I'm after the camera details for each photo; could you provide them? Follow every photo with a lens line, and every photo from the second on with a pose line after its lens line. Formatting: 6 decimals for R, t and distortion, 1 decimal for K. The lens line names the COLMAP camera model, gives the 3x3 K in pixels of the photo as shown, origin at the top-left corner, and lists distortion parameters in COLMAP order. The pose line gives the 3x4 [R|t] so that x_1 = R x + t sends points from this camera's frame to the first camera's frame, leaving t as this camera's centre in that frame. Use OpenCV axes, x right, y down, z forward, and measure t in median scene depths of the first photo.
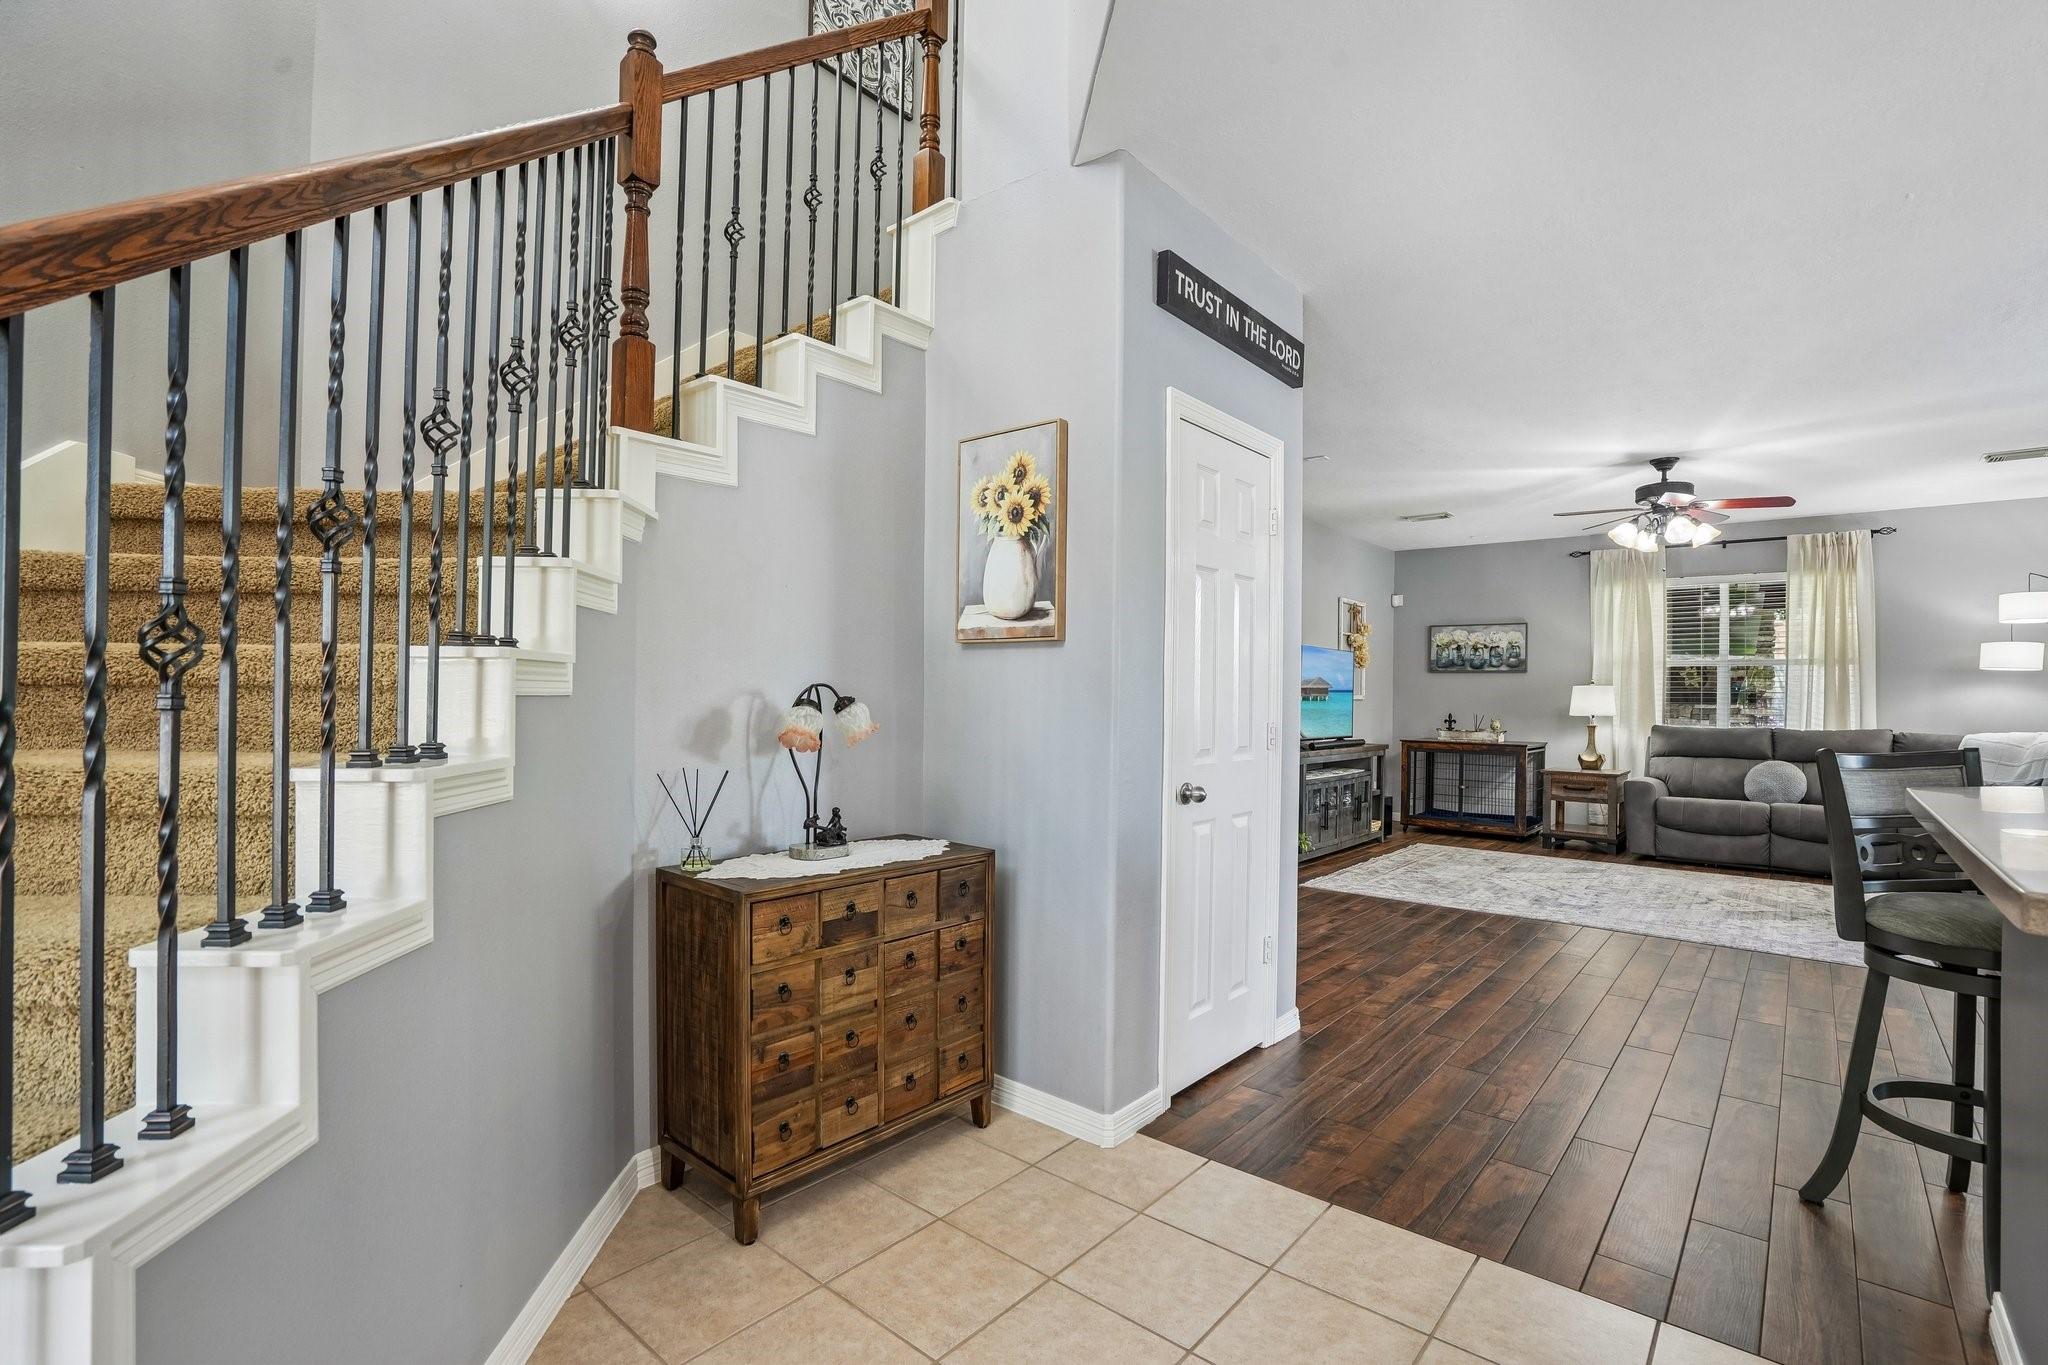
lens RADIAL K [[948.1, 0, 1026.3], [0, 948.1, 691.3], [0, 0, 1]] dist [-0.055417, 0.014368]
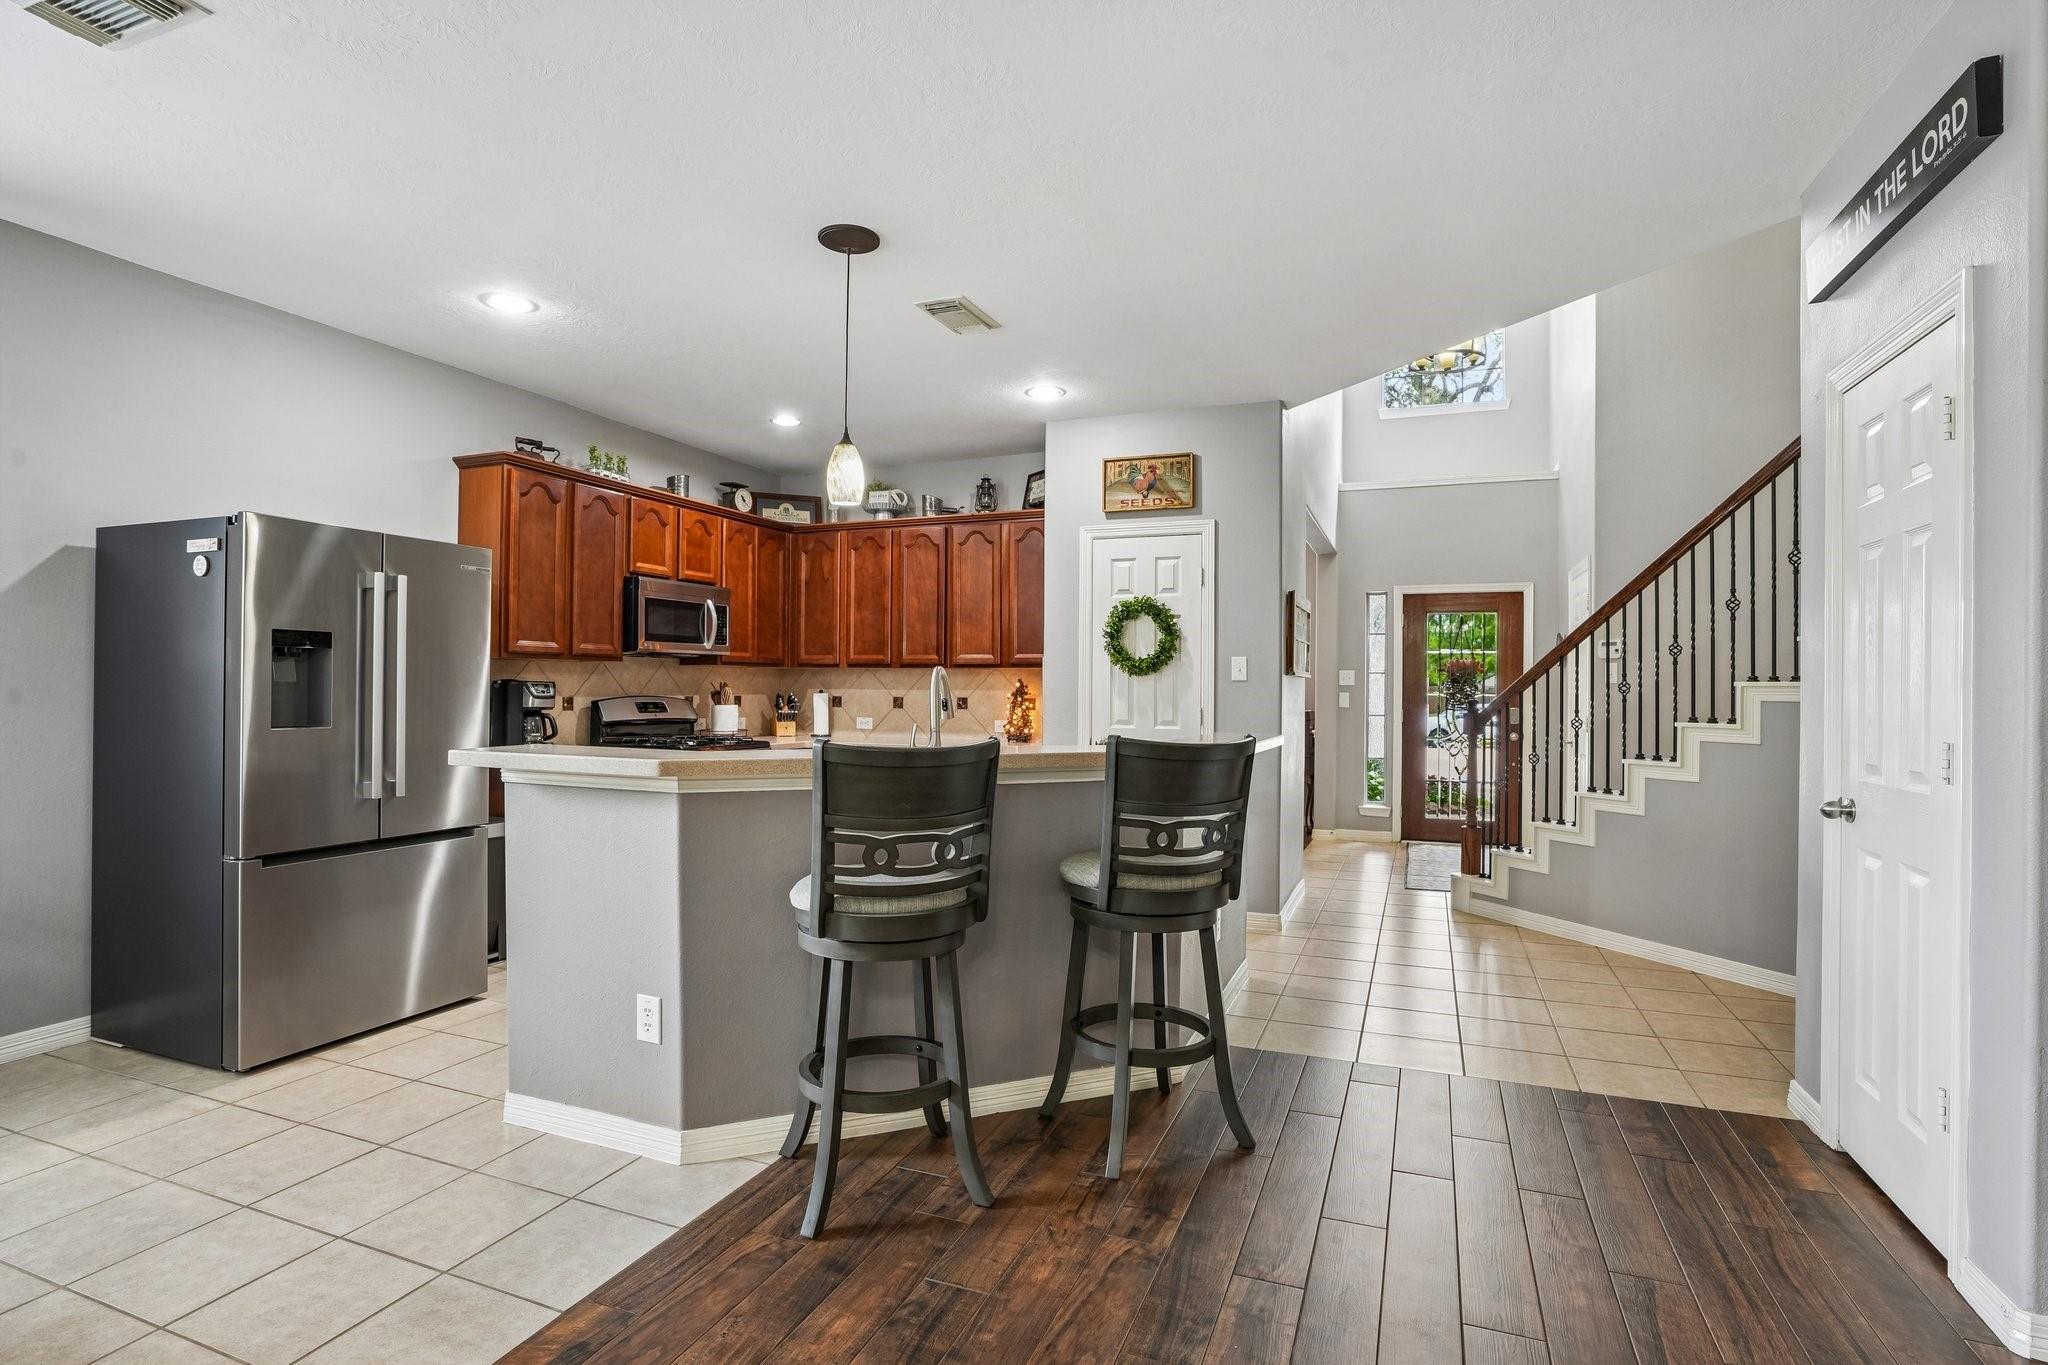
lens RADIAL K [[996.4, 0, 1022.4], [0, 996.4, 693.4], [0, 0, 1]] dist [-0.043532, 0.016300]
pose [[-0.950766, -0.018368, -0.309364, 1.185553], [-0.018471, 0.999826, -0.002597, 0.016284], [0.309358, 0.003245, -0.950940, 1.627285]]
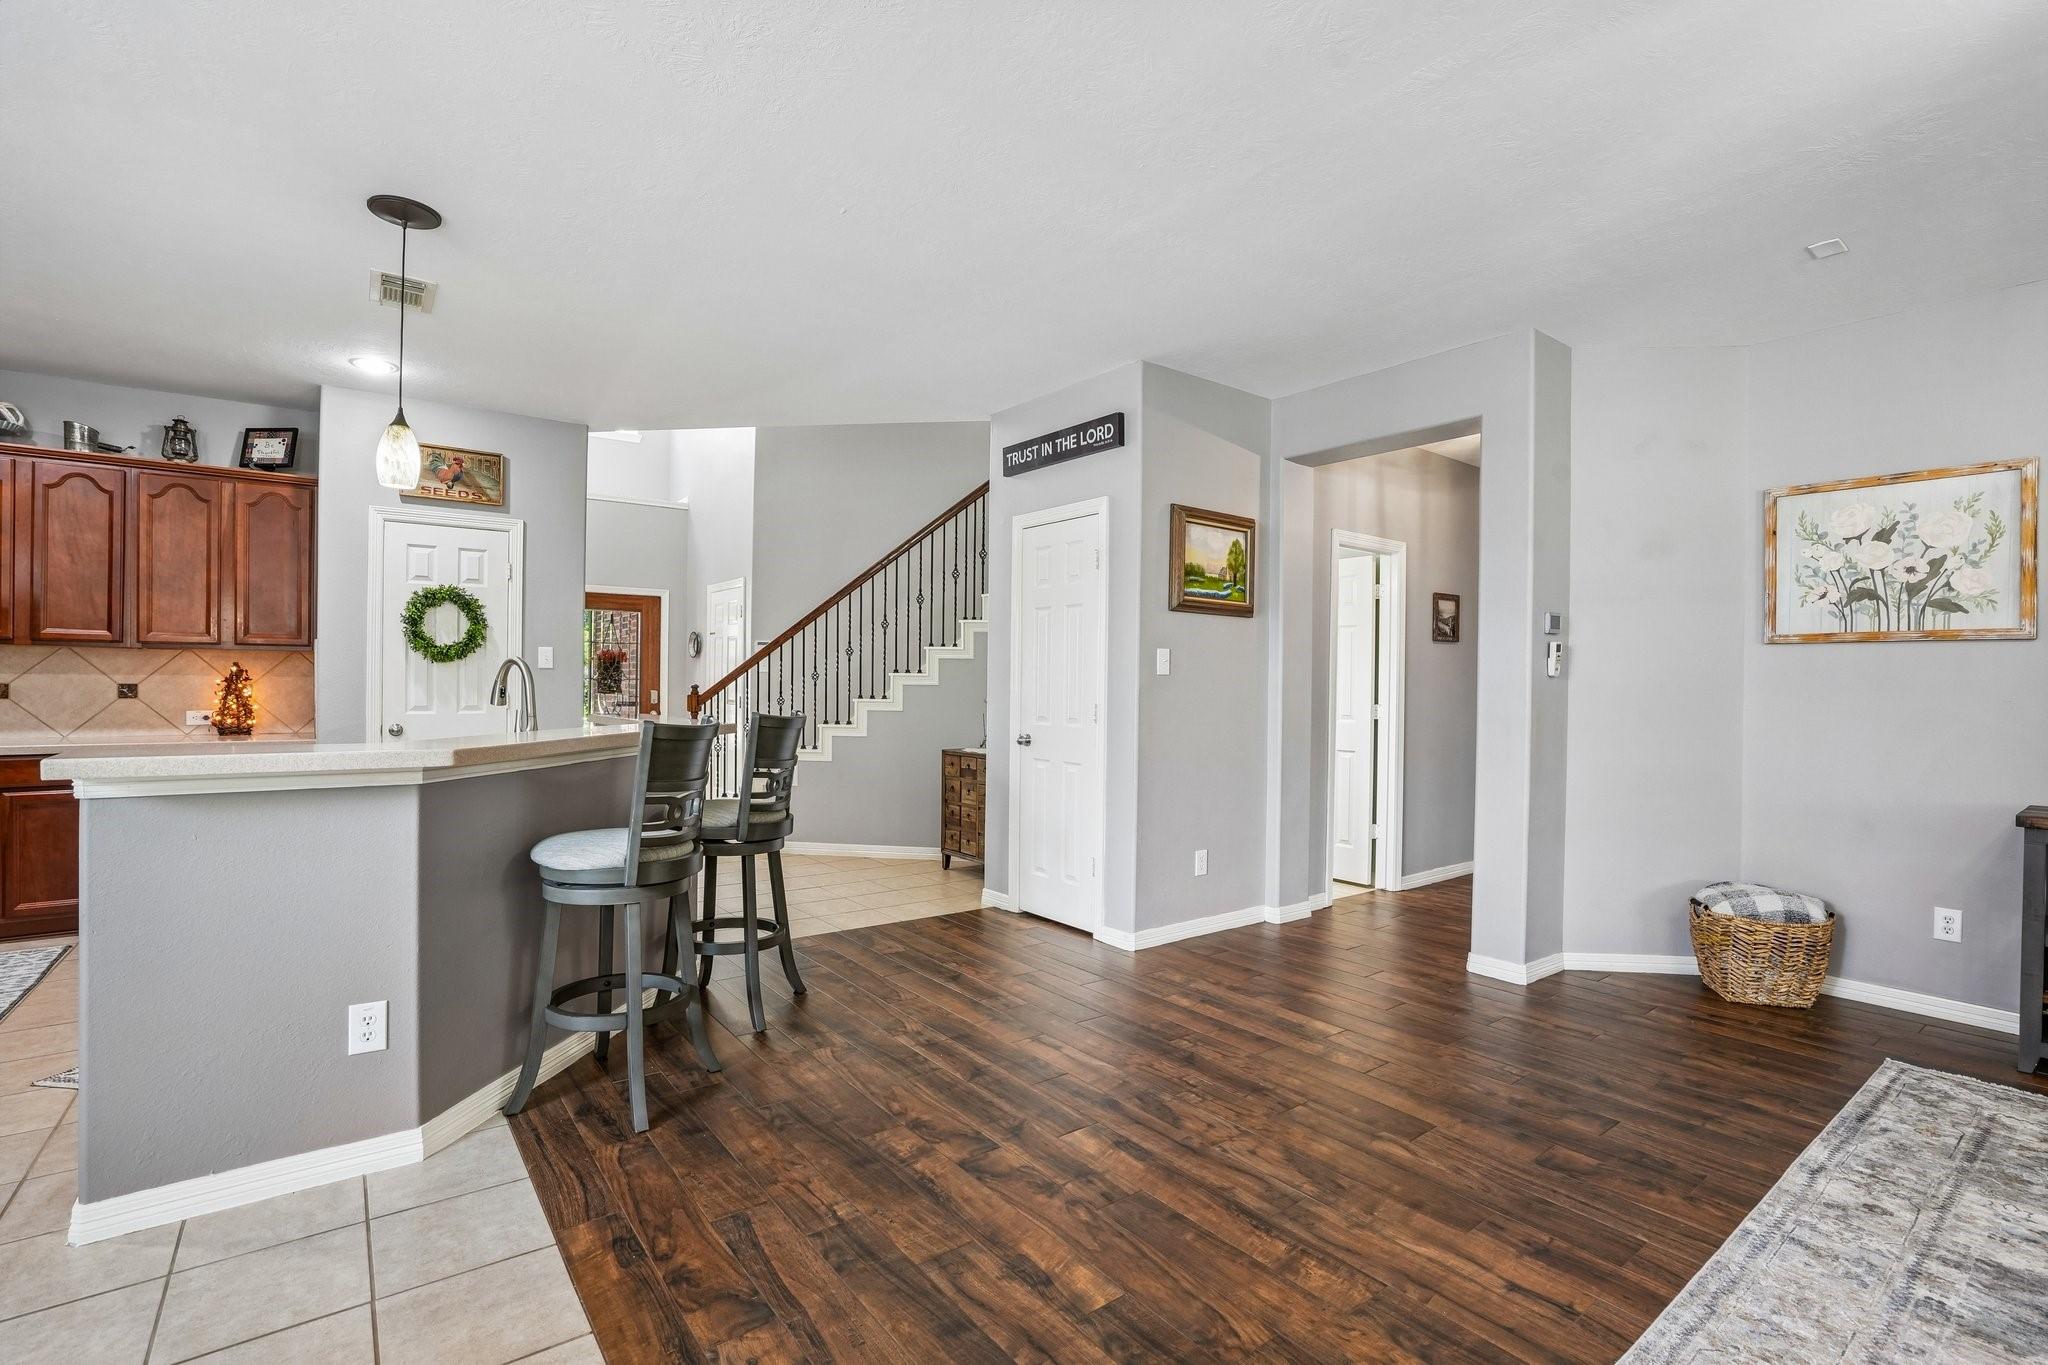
lens RADIAL K [[948.1, 0, 1033.1], [0, 948.1, 689.3], [0, 0, 1]] dist [-0.055417, 0.014368]
pose [[-0.214380, -0.007298, -0.976723, 1.889393], [-0.010360, 0.999933, -0.005197, 0.022901], [0.976695, 0.009004, -0.214441, 1.392552]]
